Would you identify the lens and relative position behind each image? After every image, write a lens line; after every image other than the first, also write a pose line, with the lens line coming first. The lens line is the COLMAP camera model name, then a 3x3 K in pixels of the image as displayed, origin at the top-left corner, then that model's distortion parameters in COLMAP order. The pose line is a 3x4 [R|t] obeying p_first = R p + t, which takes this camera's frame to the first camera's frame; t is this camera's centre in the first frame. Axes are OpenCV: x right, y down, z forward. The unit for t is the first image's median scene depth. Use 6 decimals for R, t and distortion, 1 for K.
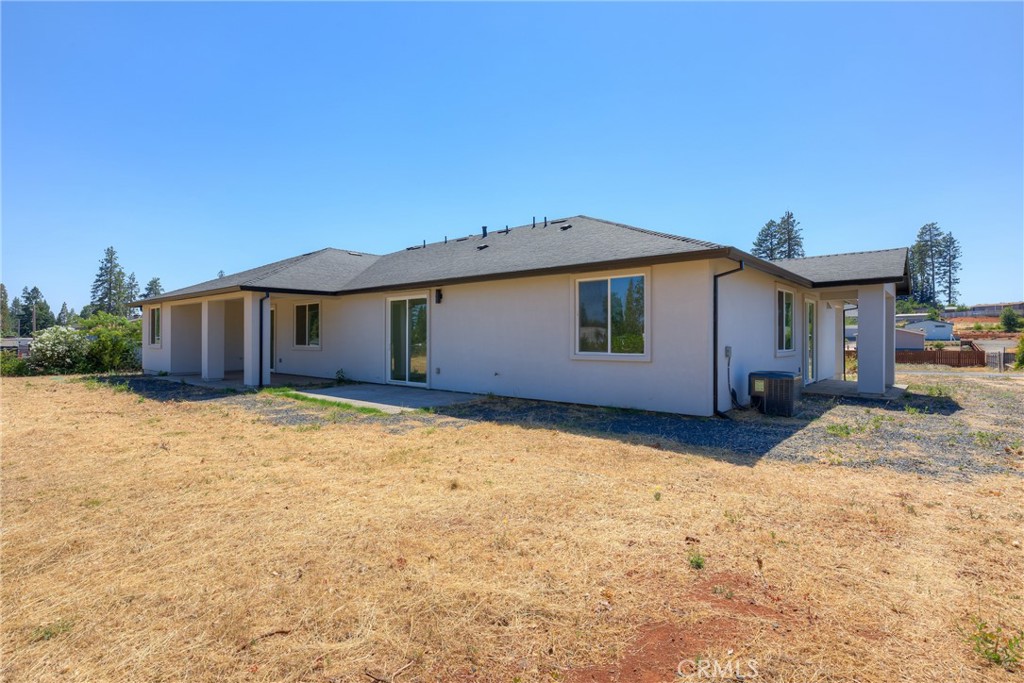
lens RADIAL K [[481.4, 0, 507.2], [0, 481.4, 340.6], [0, 0, 1]] dist [-0.001093, 0.000094]
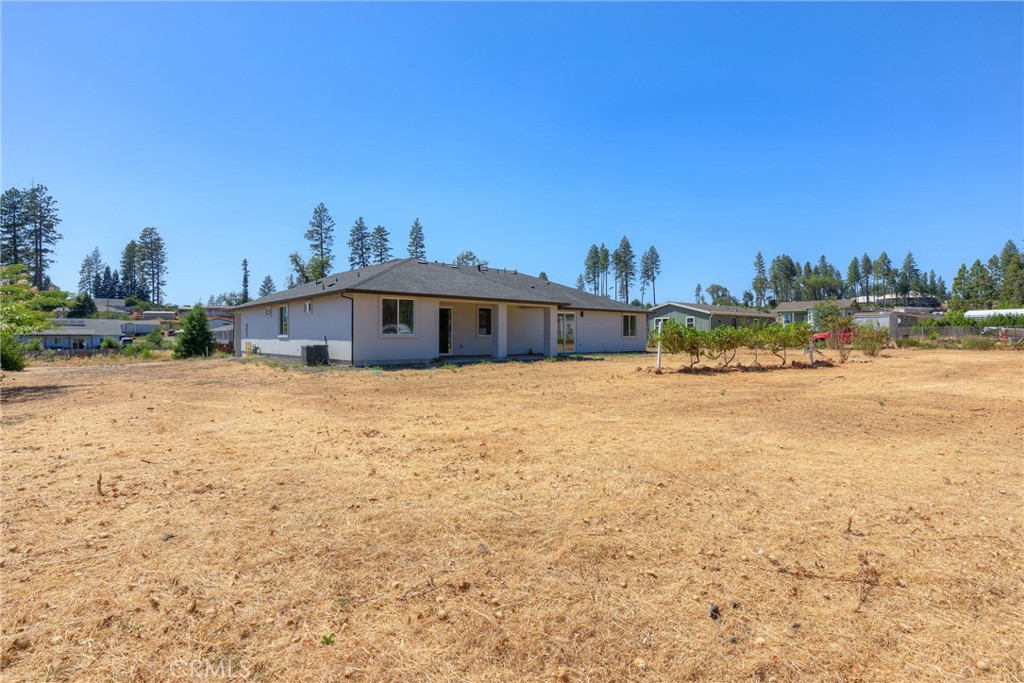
lens RADIAL K [[505.7, 0, 511.3], [0, 505.7, 335.0], [0, 0, 1]] dist [-0.000506, 0.000388]
pose [[0.145731, -0.006185, 0.989305, -1.907093], [0.011439, 0.999924, 0.004567, 0.000816], [-0.989258, 0.010652, 0.145791, 0.656737]]
